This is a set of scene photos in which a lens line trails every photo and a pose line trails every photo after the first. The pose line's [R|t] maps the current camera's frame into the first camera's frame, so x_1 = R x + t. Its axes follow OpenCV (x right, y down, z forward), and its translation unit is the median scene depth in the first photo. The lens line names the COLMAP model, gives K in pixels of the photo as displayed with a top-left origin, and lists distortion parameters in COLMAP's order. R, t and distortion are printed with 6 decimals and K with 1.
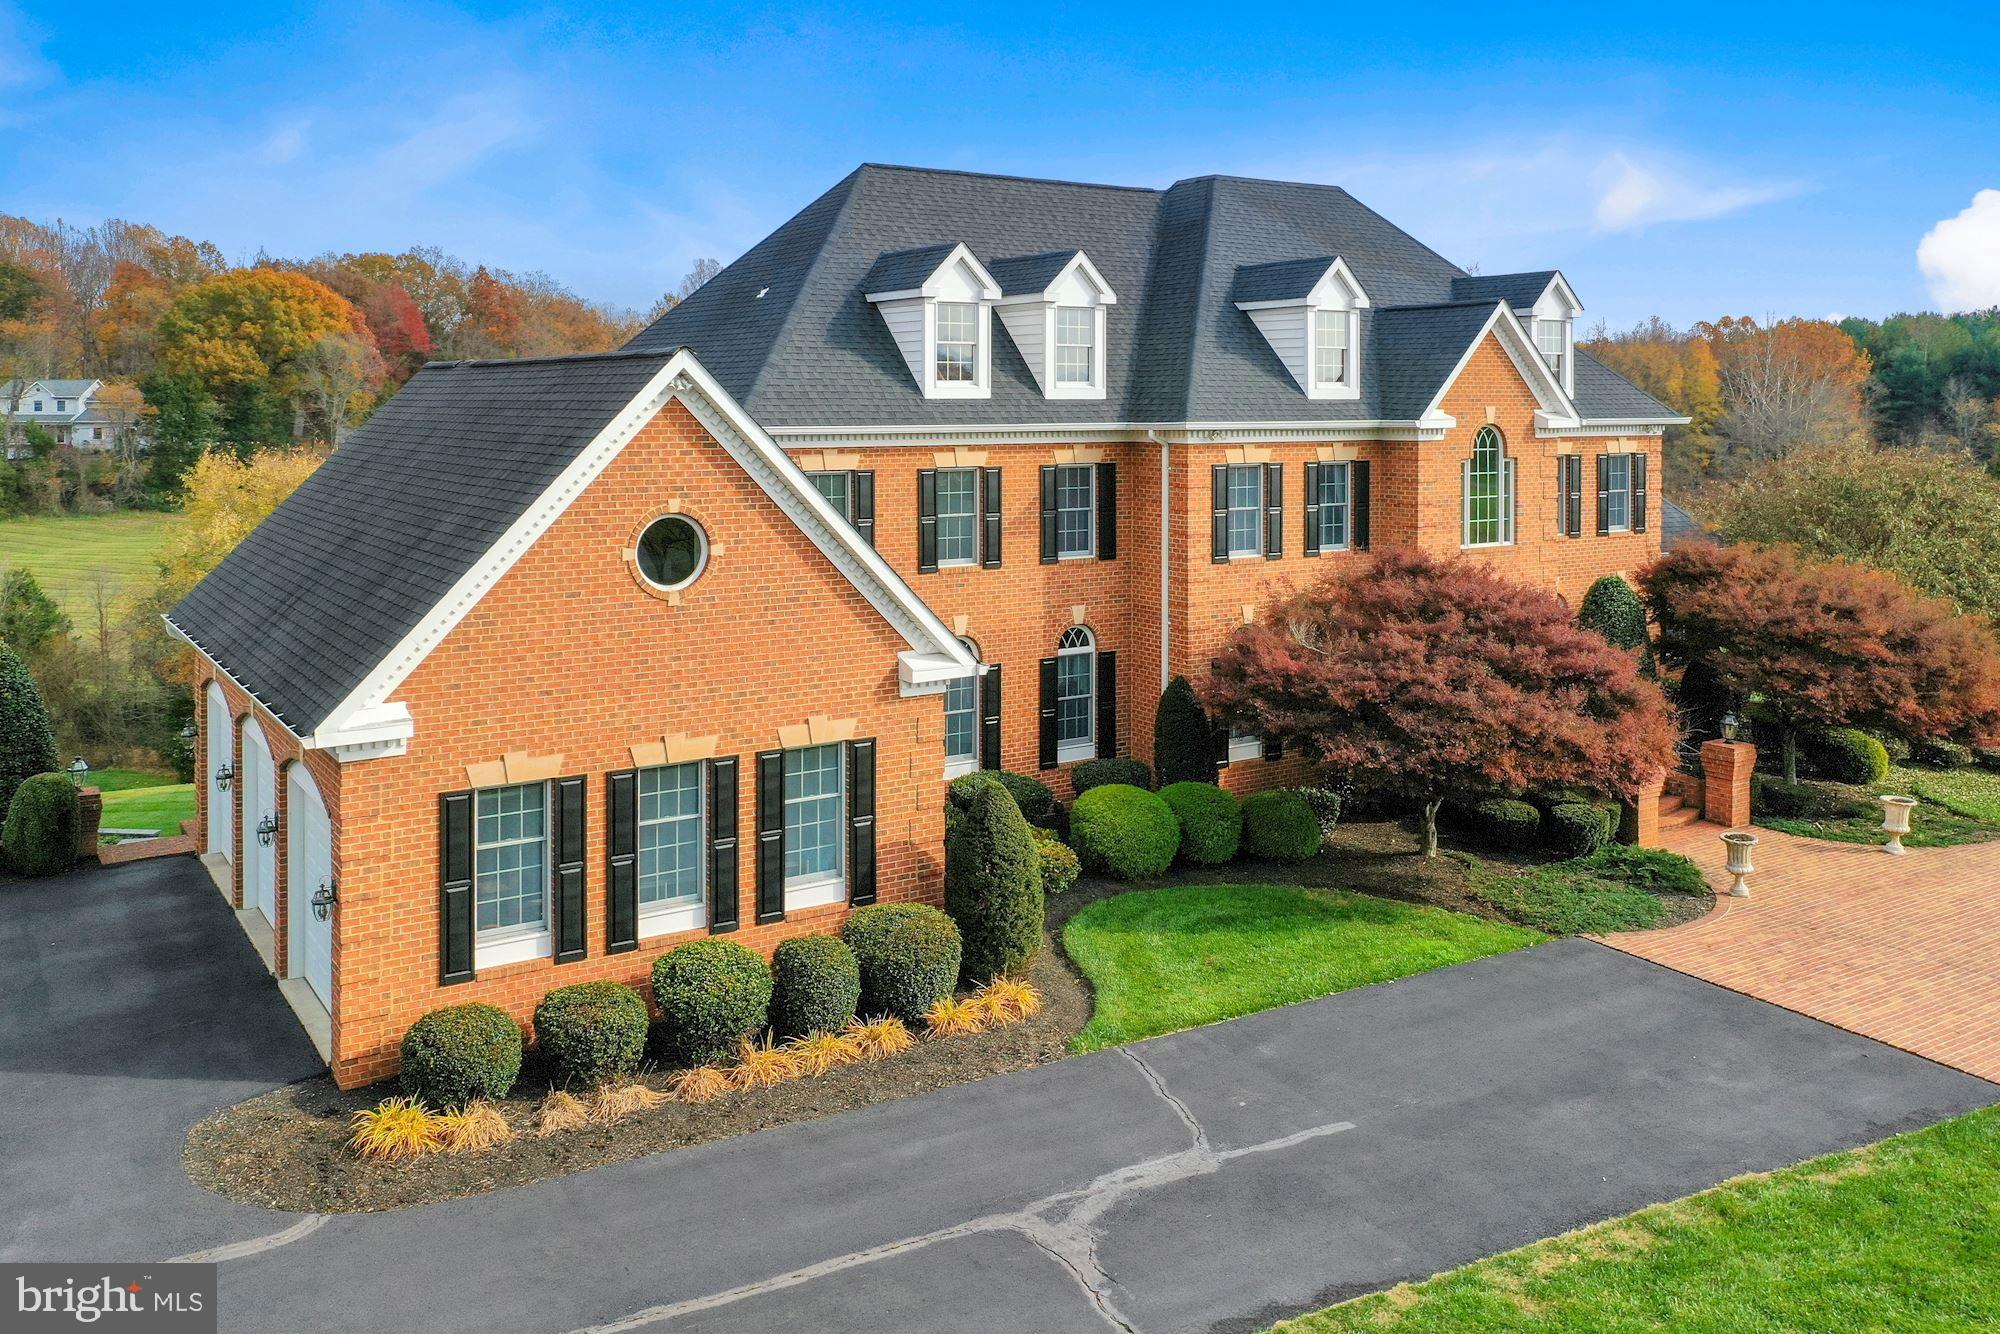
lens RADIAL K [[1637.0, 0, 999.2], [0, 1637.0, 434.3], [0, 0, 1]] dist [-0.001211, 0.002164]
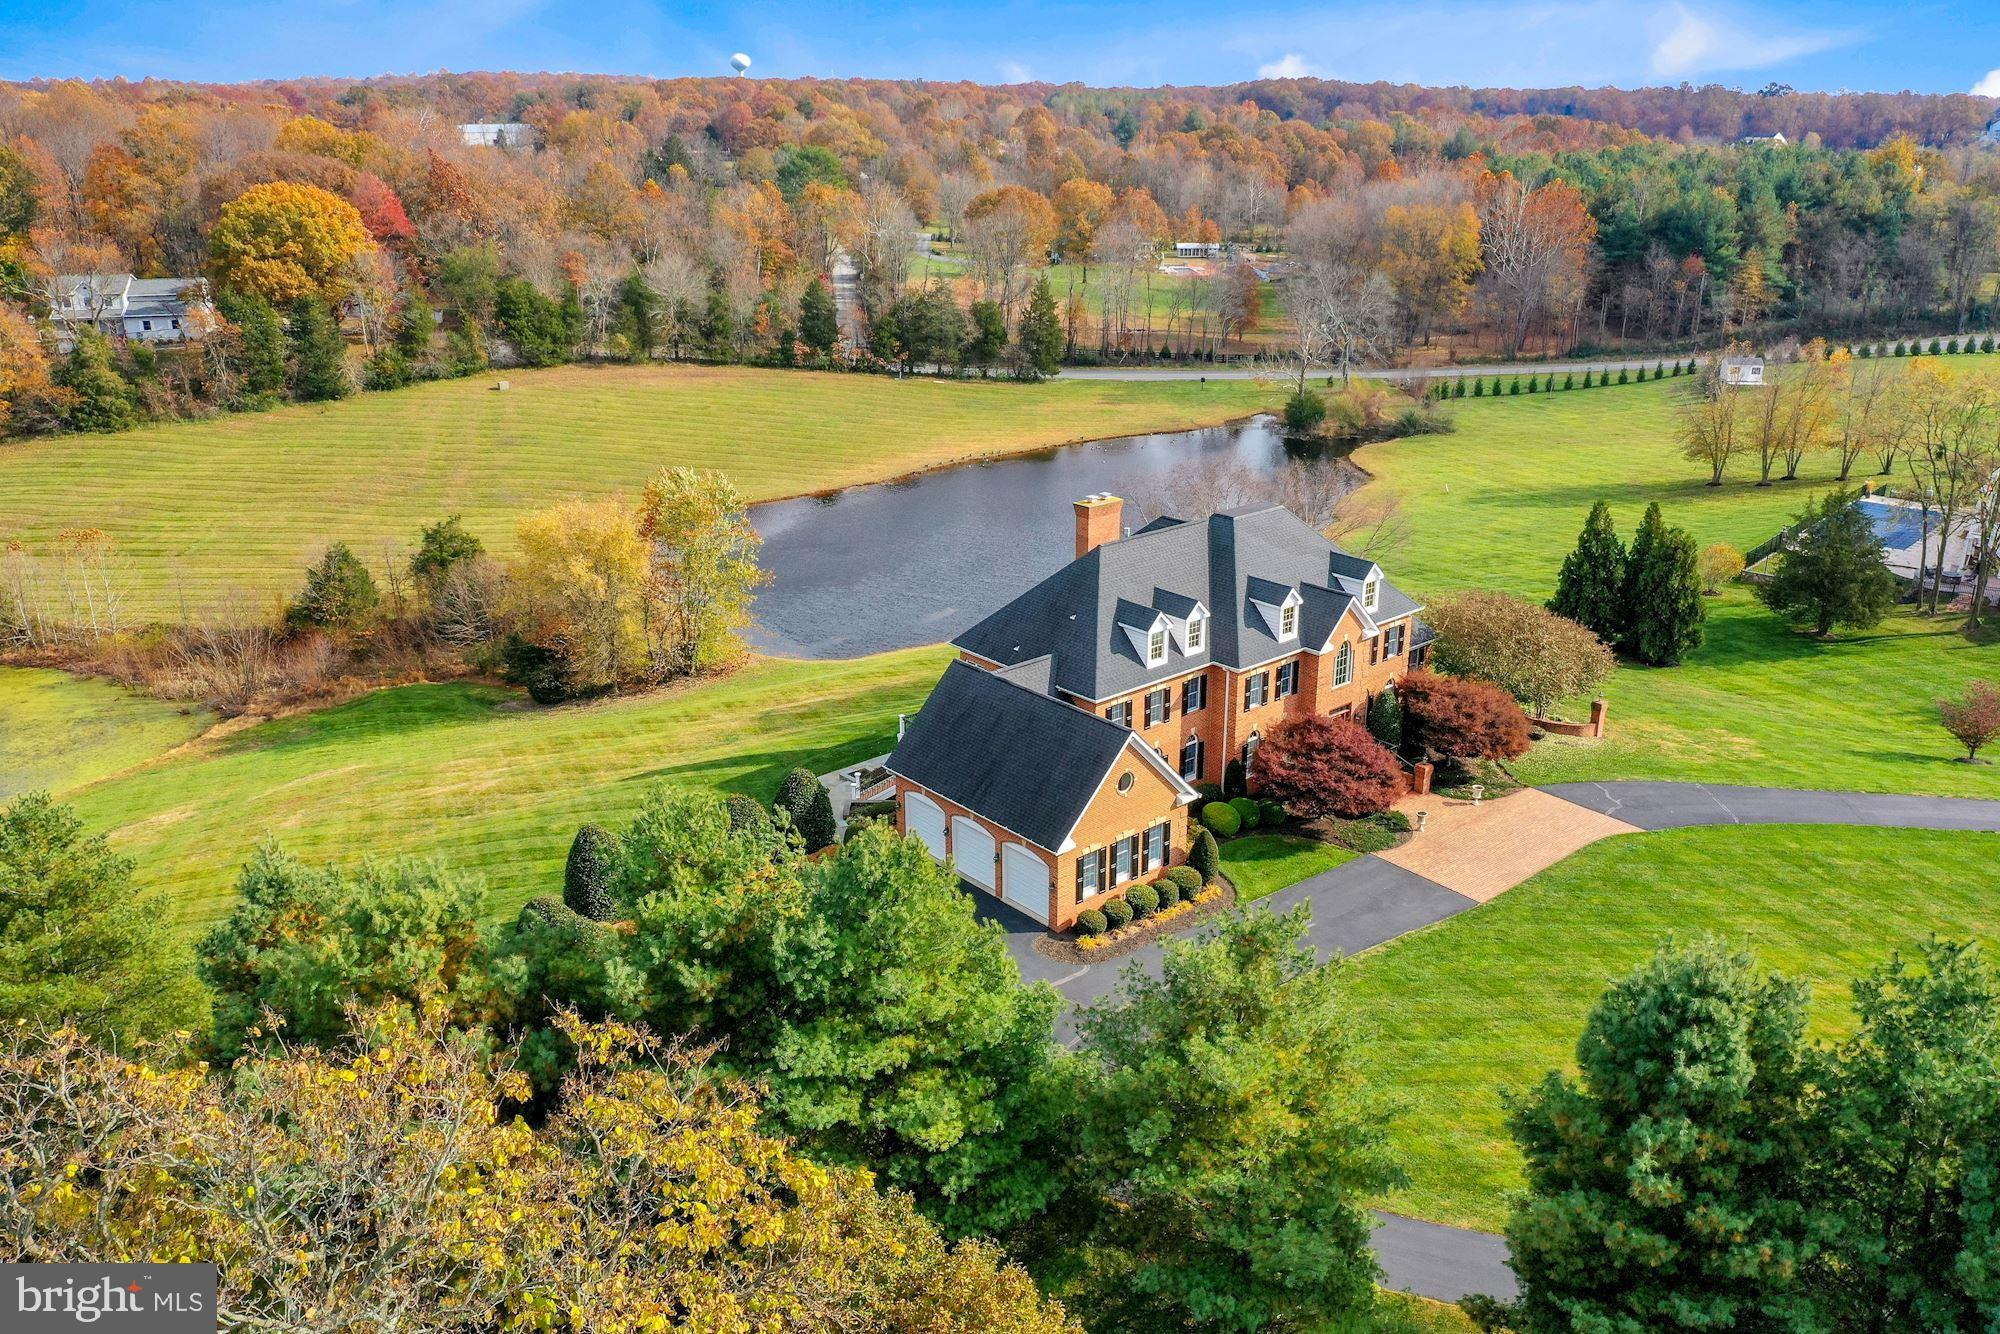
lens RADIAL K [[1591.6, 0, 1000.0], [0, 1591.6, 667.0], [0, 0, 1]] dist [0.030101, -0.002658]
pose [[0.991843, -0.047902, 0.118119, -0.578702], [0.006677, 0.944948, 0.327152, -0.859272], [-0.127288, -0.323695, 0.937560, -1.389987]]
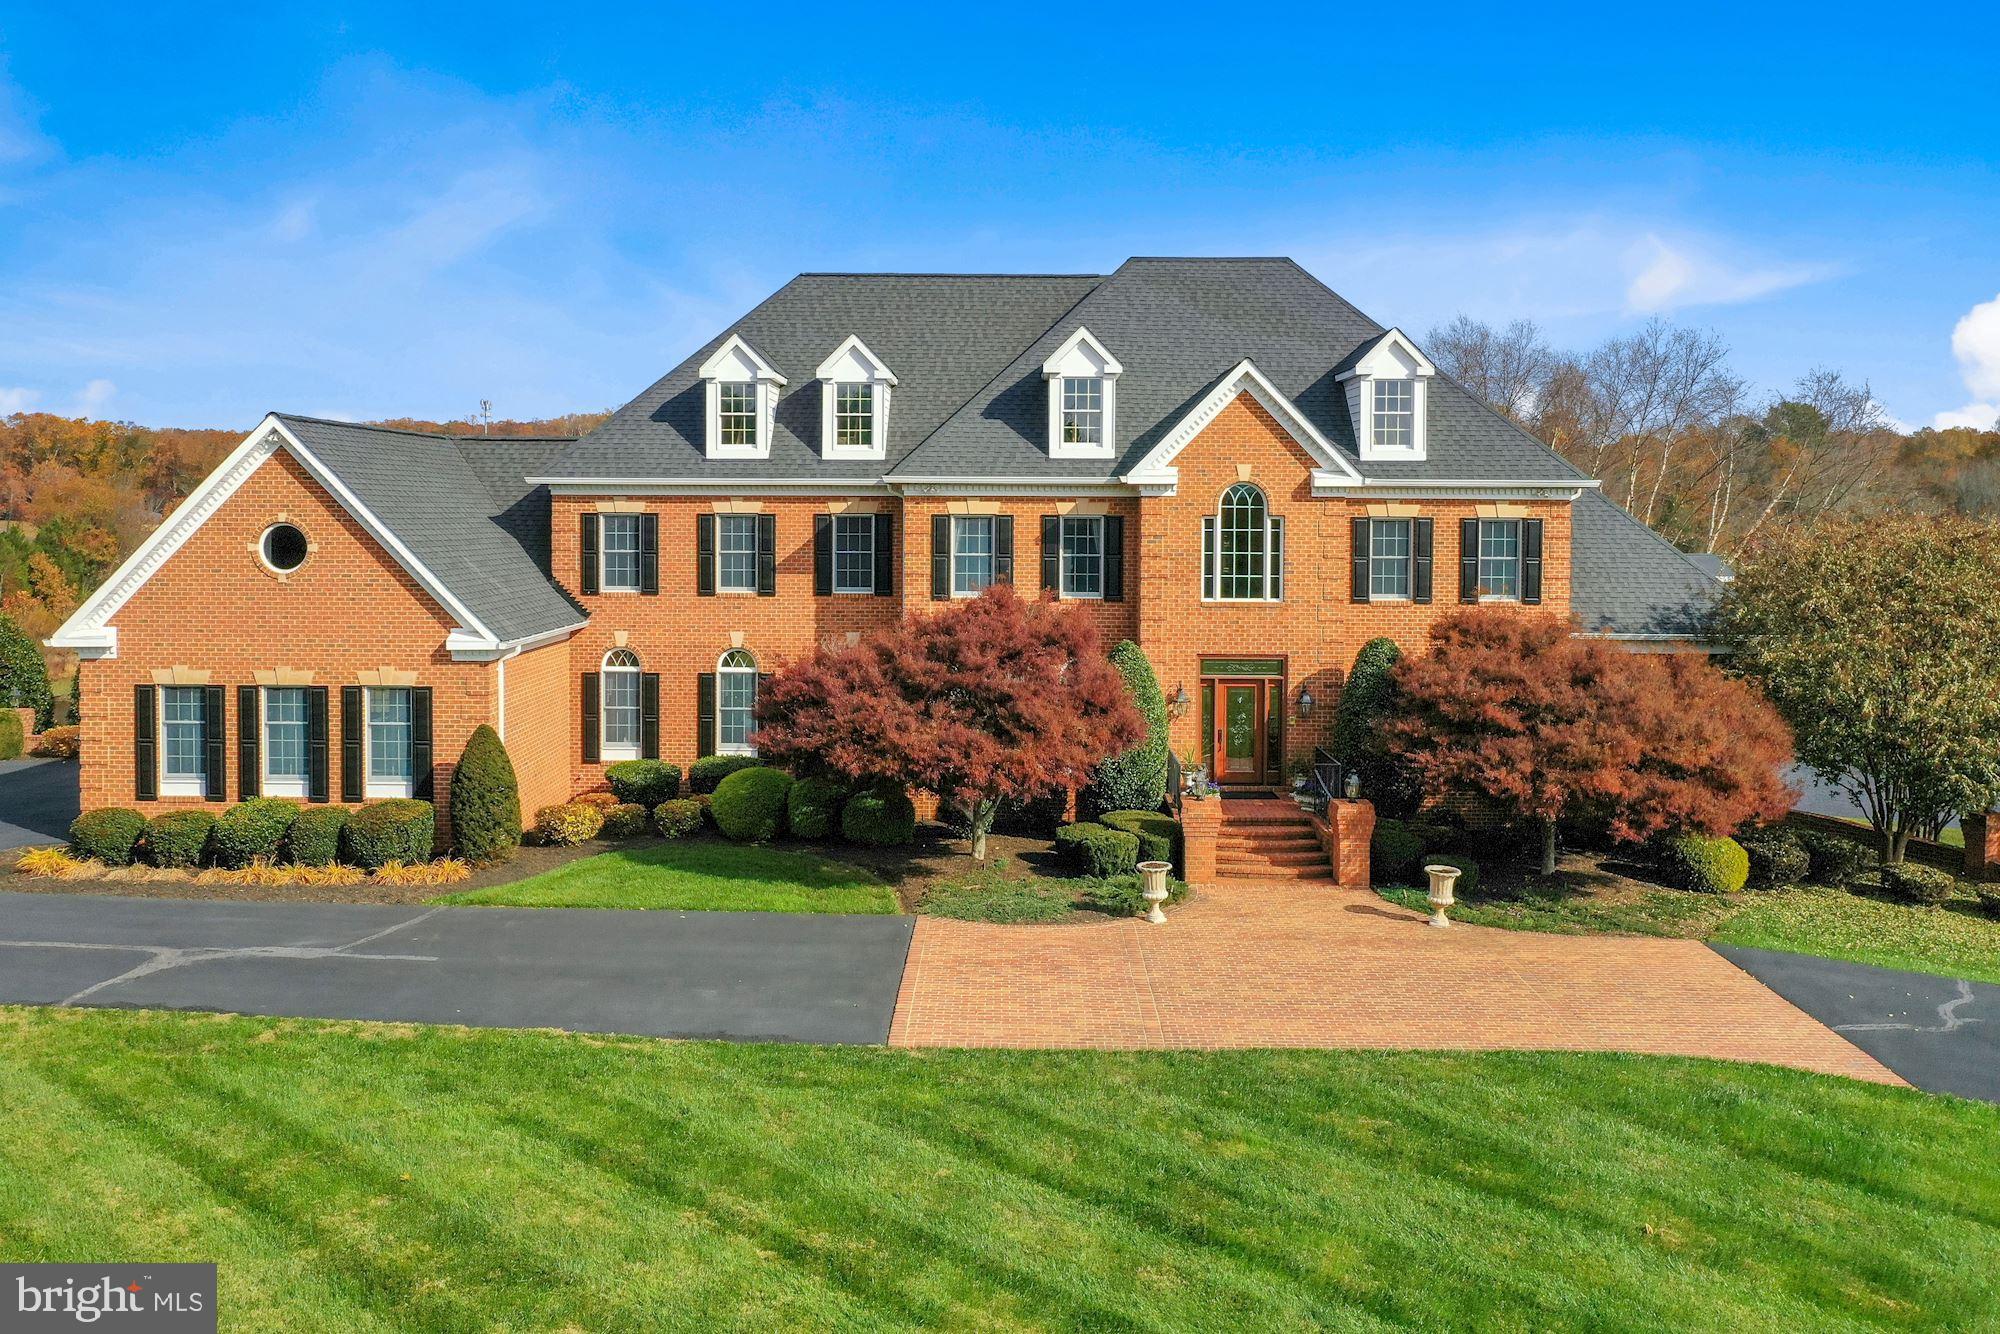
lens RADIAL K [[1595.9, 0, 996.6], [0, 1595.9, 596.6], [0, 0, 1]] dist [-0.010147, -0.007825]
pose [[0.829839, 0.034248, -0.556950, 0.805862], [-0.017591, 0.999224, 0.035235, 0.036471], [0.557725, -0.019442, 0.829798, 0.093630]]
